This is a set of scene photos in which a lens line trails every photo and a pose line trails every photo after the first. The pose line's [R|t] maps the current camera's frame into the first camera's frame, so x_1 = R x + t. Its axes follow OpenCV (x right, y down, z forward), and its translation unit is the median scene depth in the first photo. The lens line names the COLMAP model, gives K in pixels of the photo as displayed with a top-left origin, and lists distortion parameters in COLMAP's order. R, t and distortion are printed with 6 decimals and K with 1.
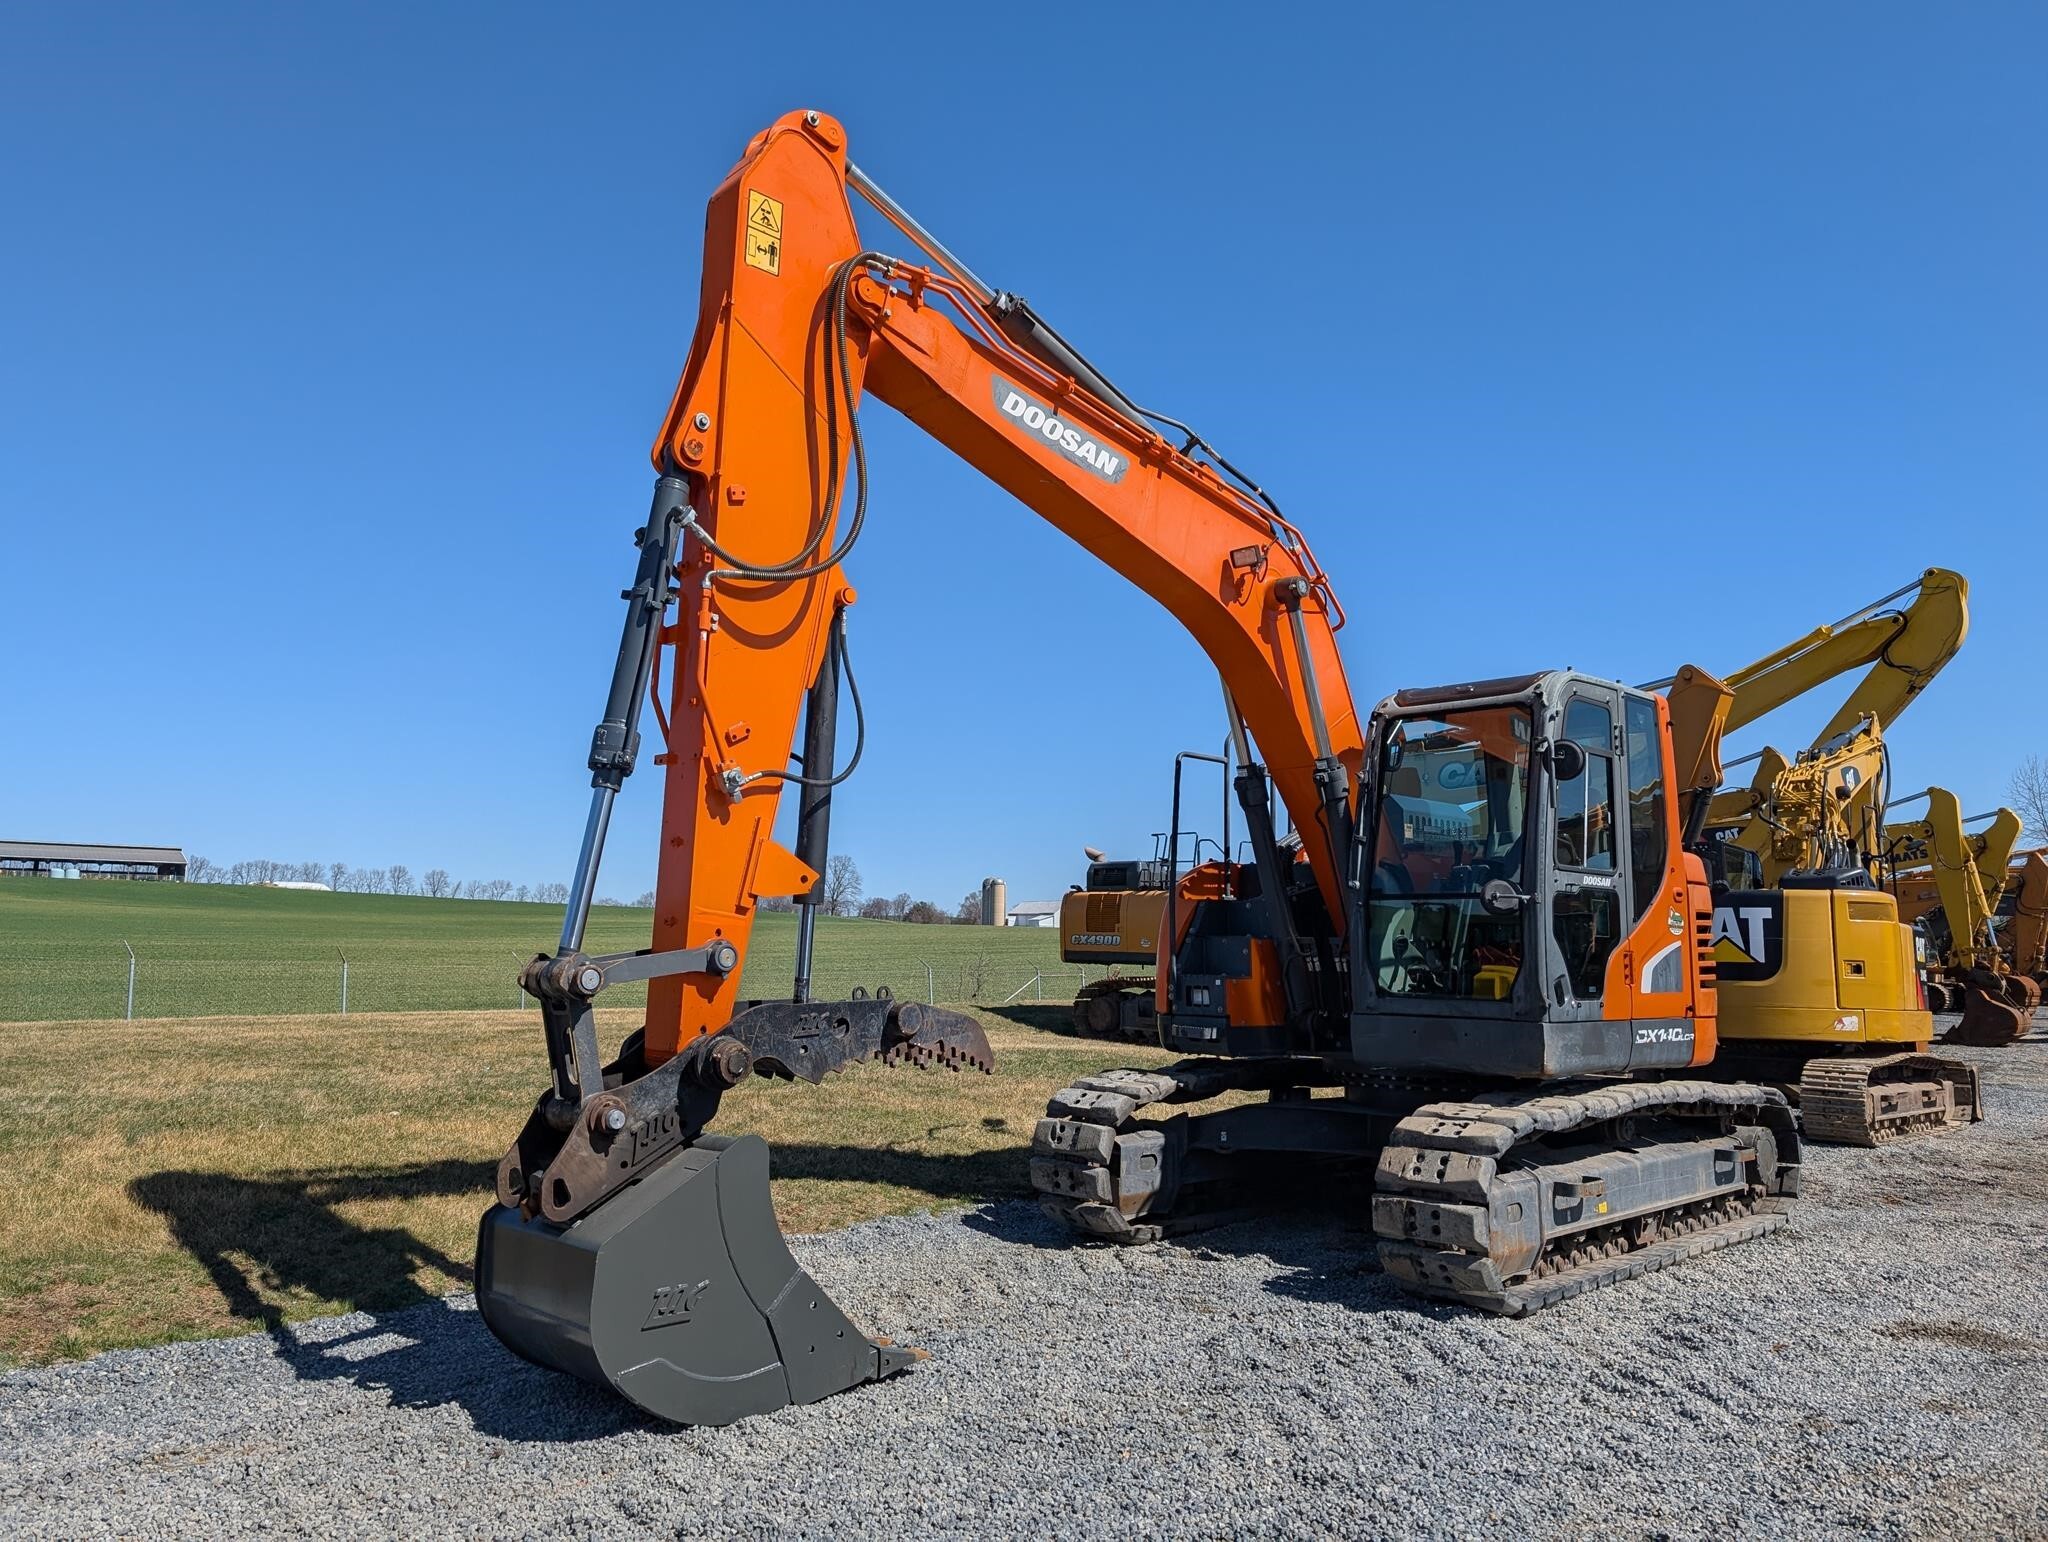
lens RADIAL K [[1508.9, 0, 984.8], [0, 1508.9, 717.5], [0, 0, 1]] dist [0.099773, -0.170530]
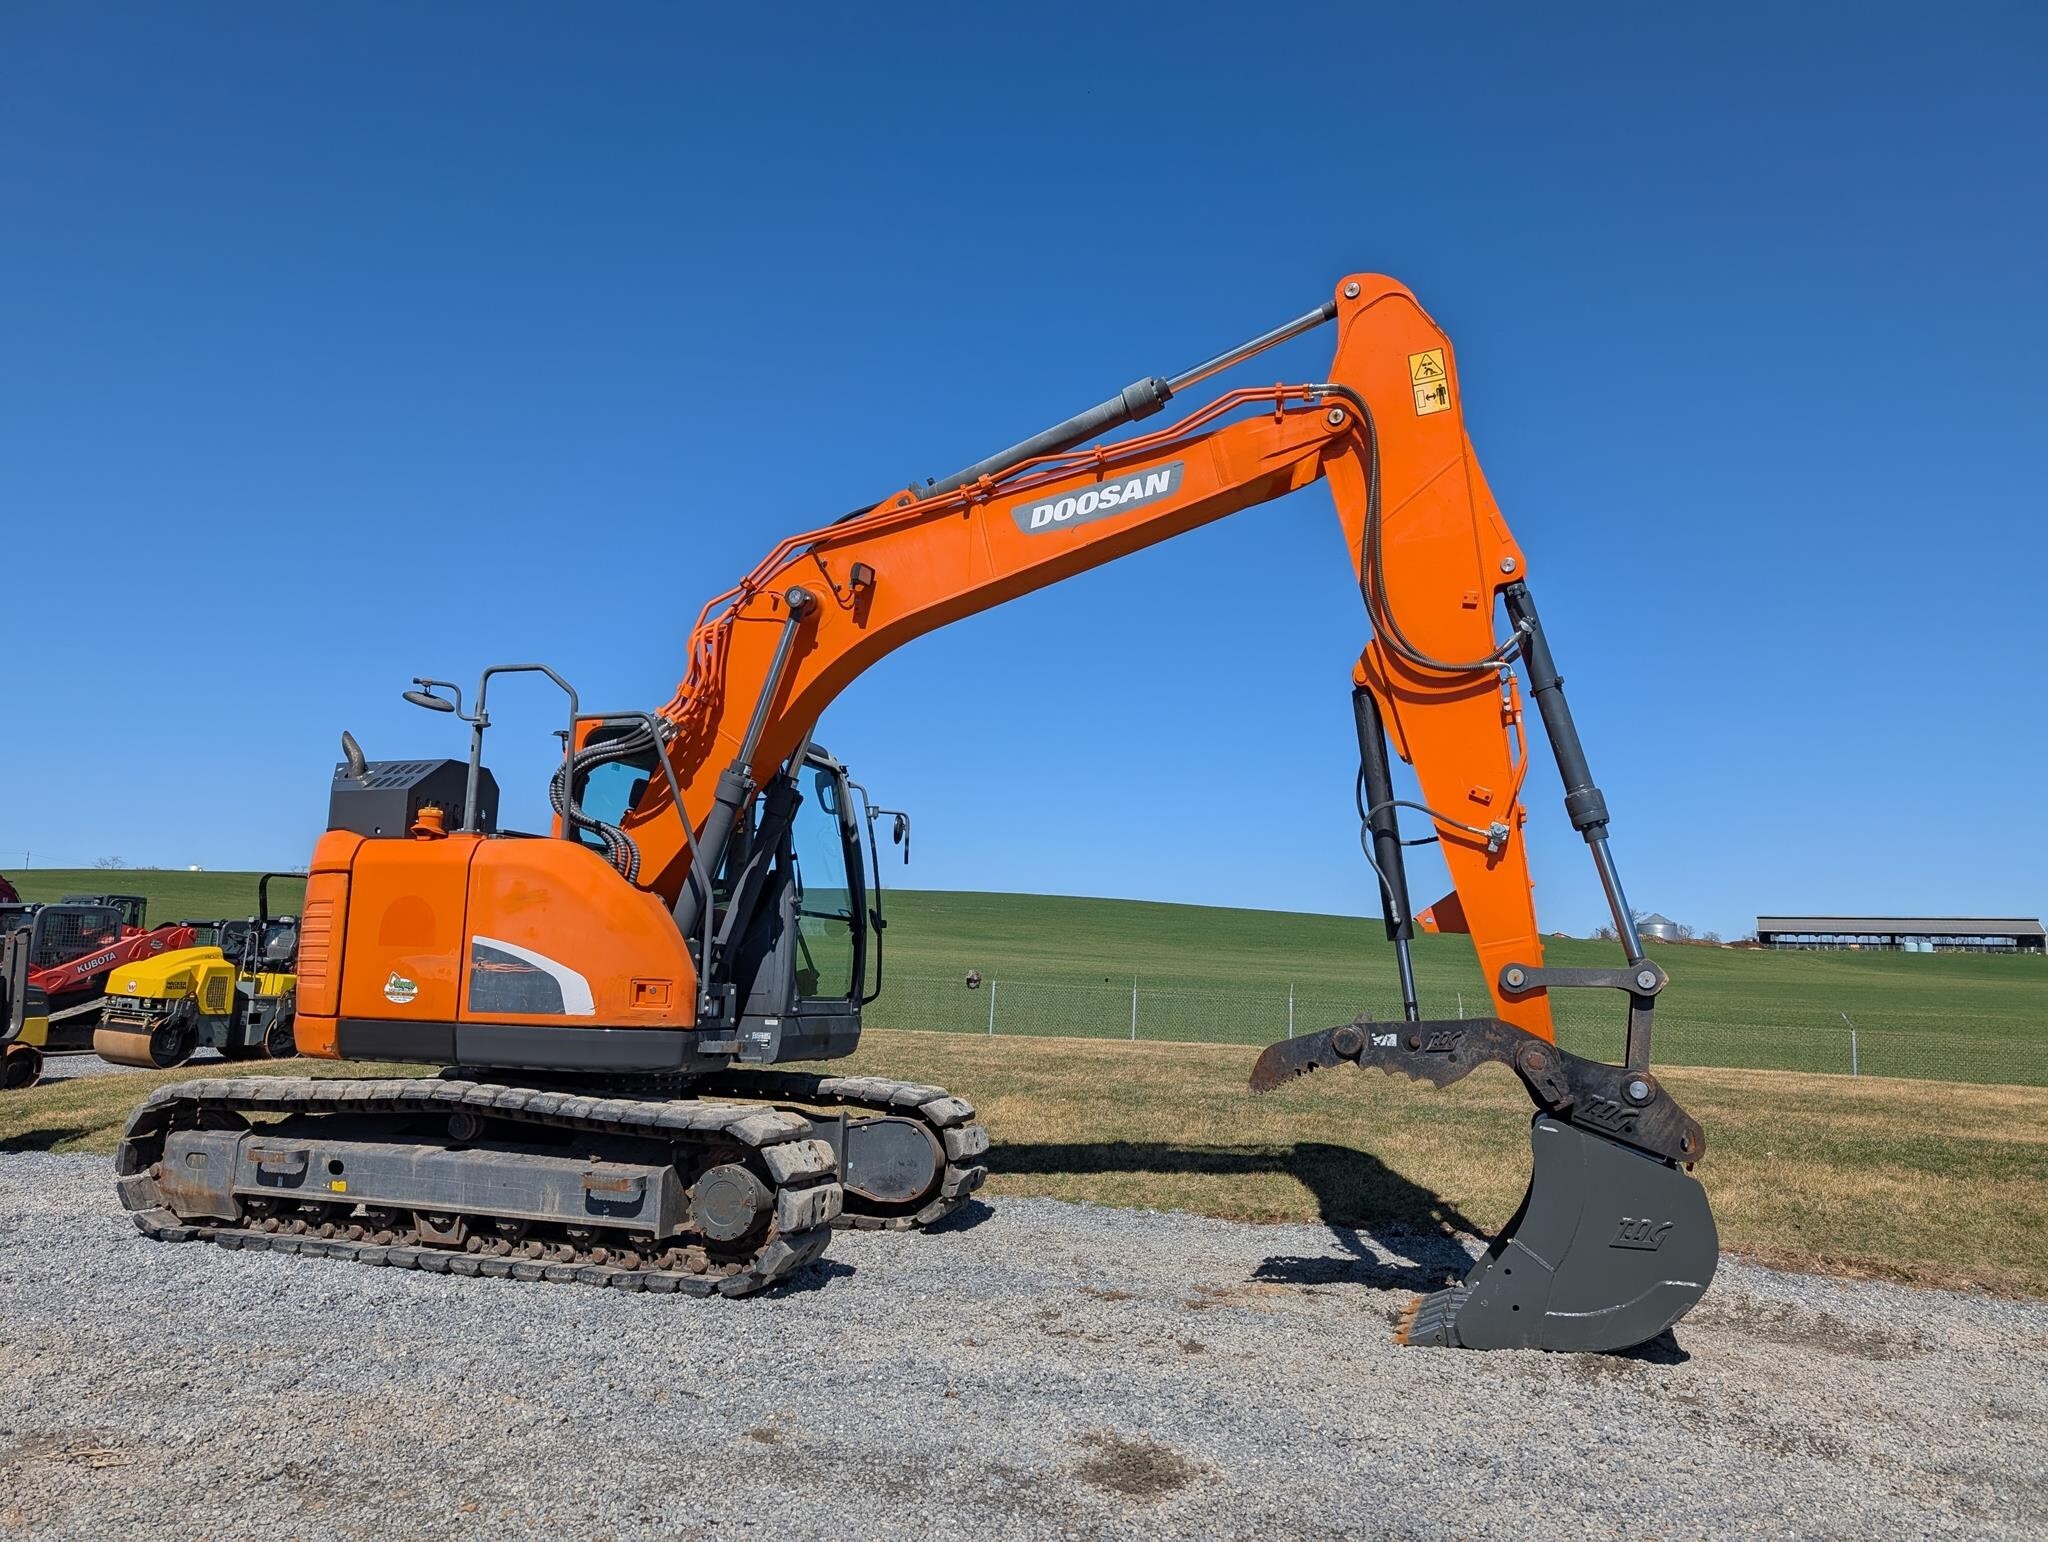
lens RADIAL K [[1459.9, 0, 1023.1], [0, 1459.9, 785.7], [0, 0, 1]] dist [0.027373, -0.005763]
pose [[0.448996, -0.116928, -0.885850, 1.486798], [0.109537, 0.991126, -0.075305, 0.174262], [0.886794, -0.063222, 0.457820, 0.951102]]
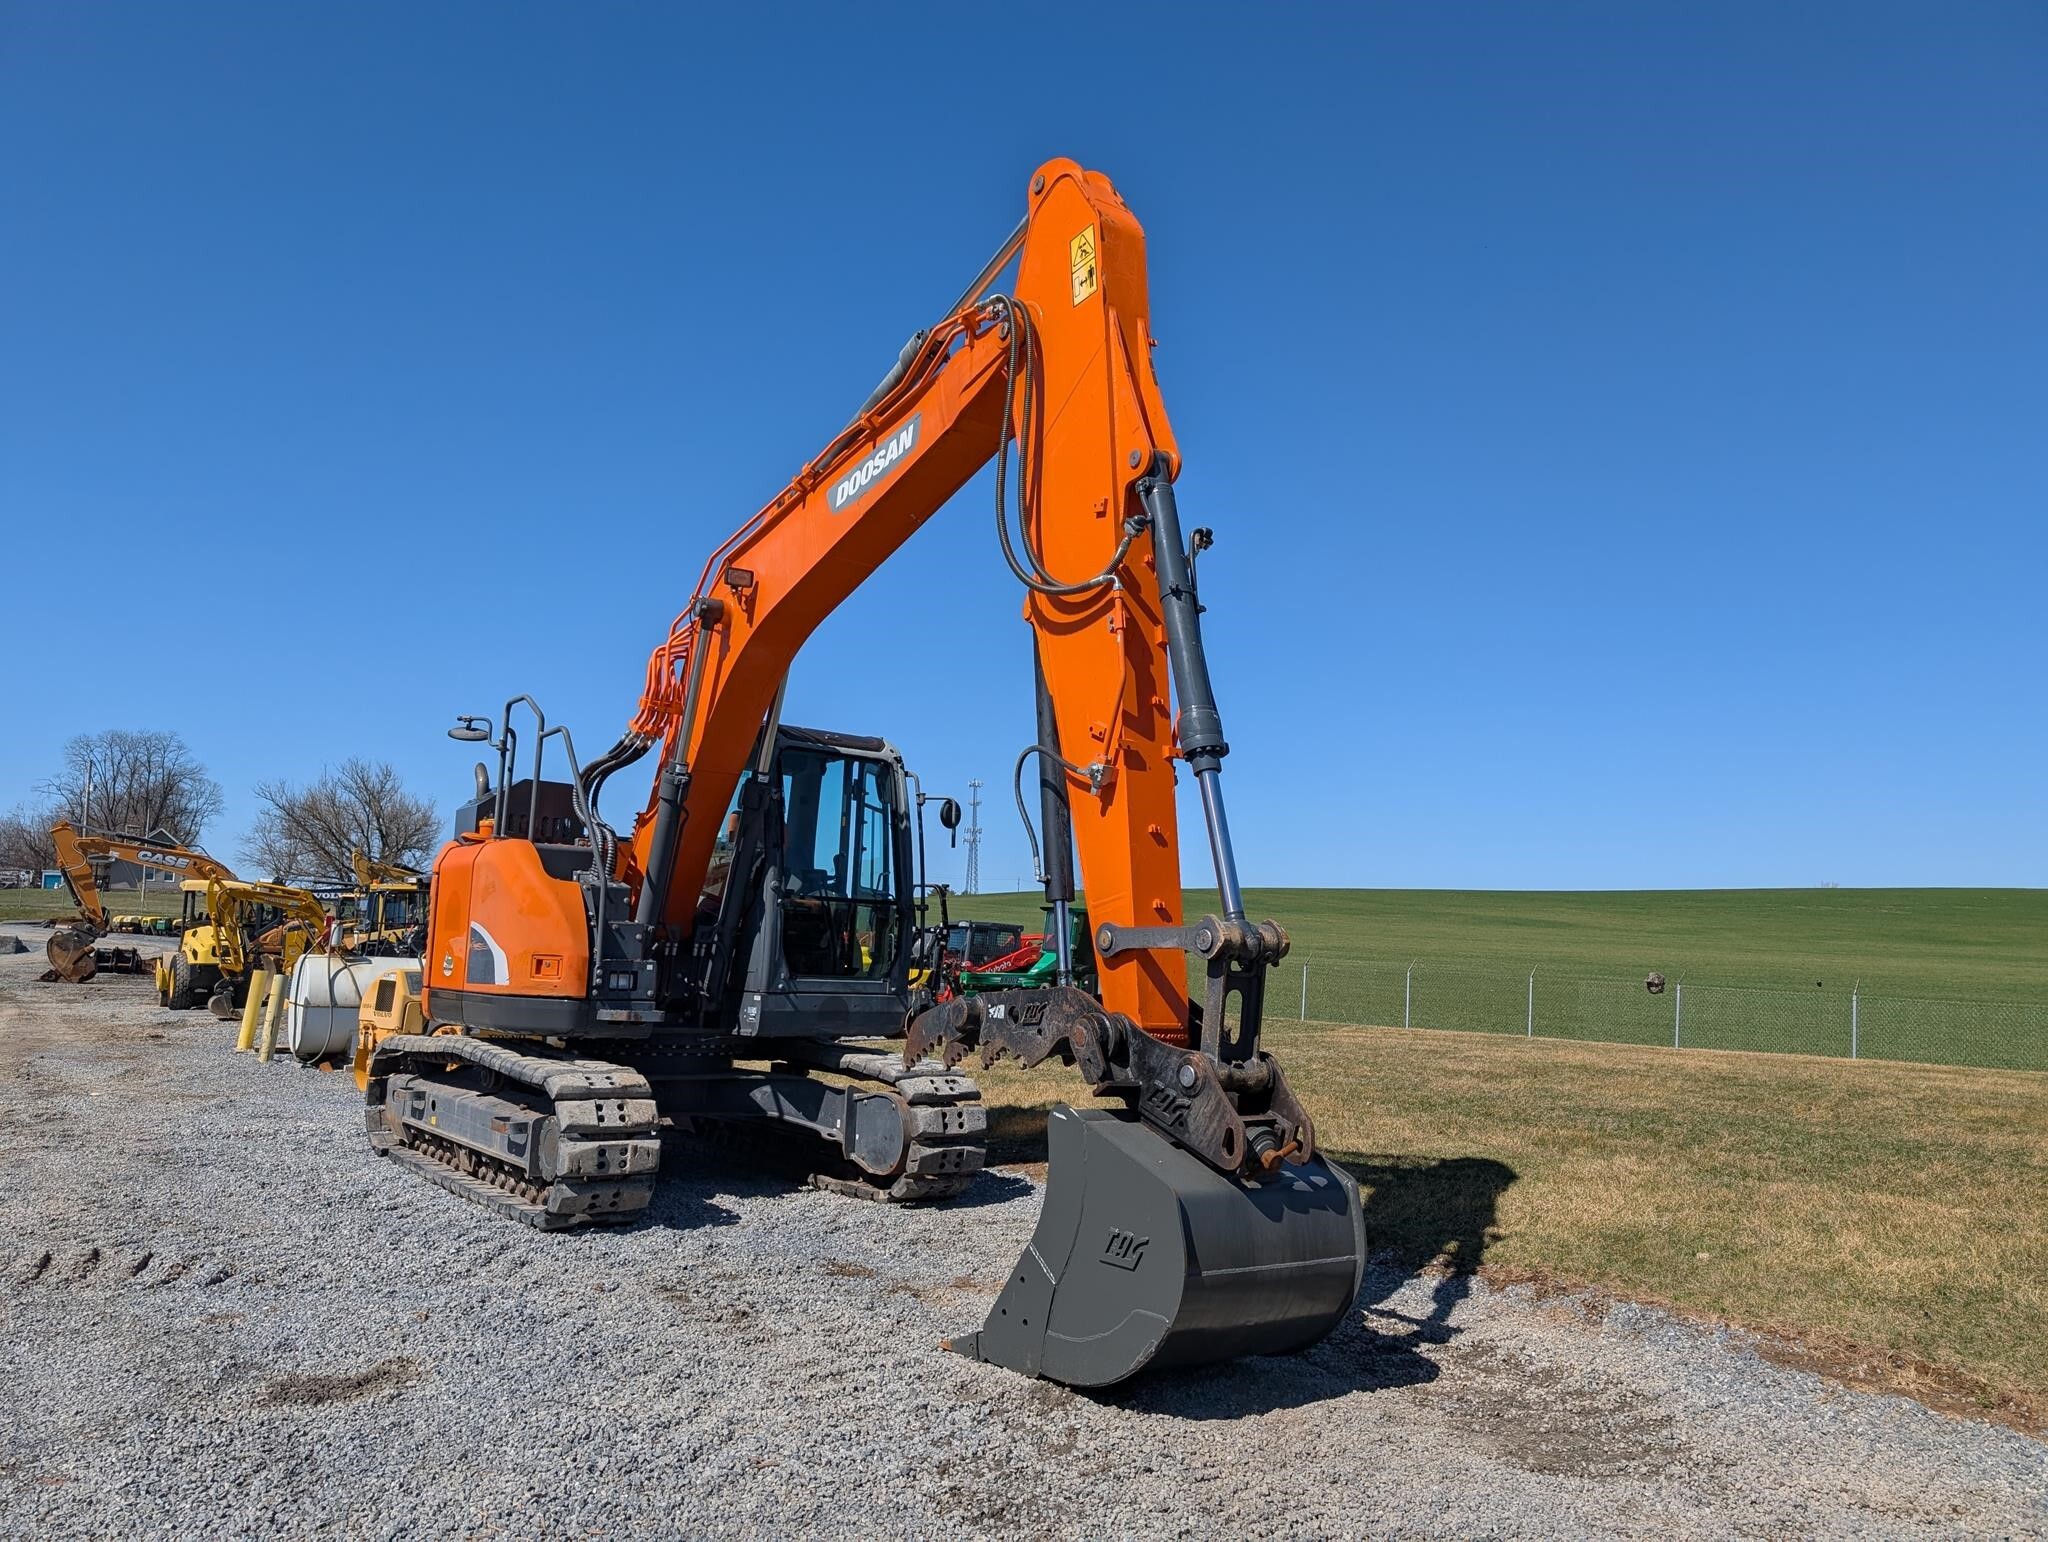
lens RADIAL K [[1474.5, 0, 1046.9], [0, 1474.5, 783.8], [0, 0, 1]] dist [0.032582, -0.031682]
pose [[-0.123382, -0.134639, -0.983183, 1.584097], [0.115395, 0.982086, -0.148970, 0.281203], [0.985627, -0.131834, -0.105635, 1.651830]]
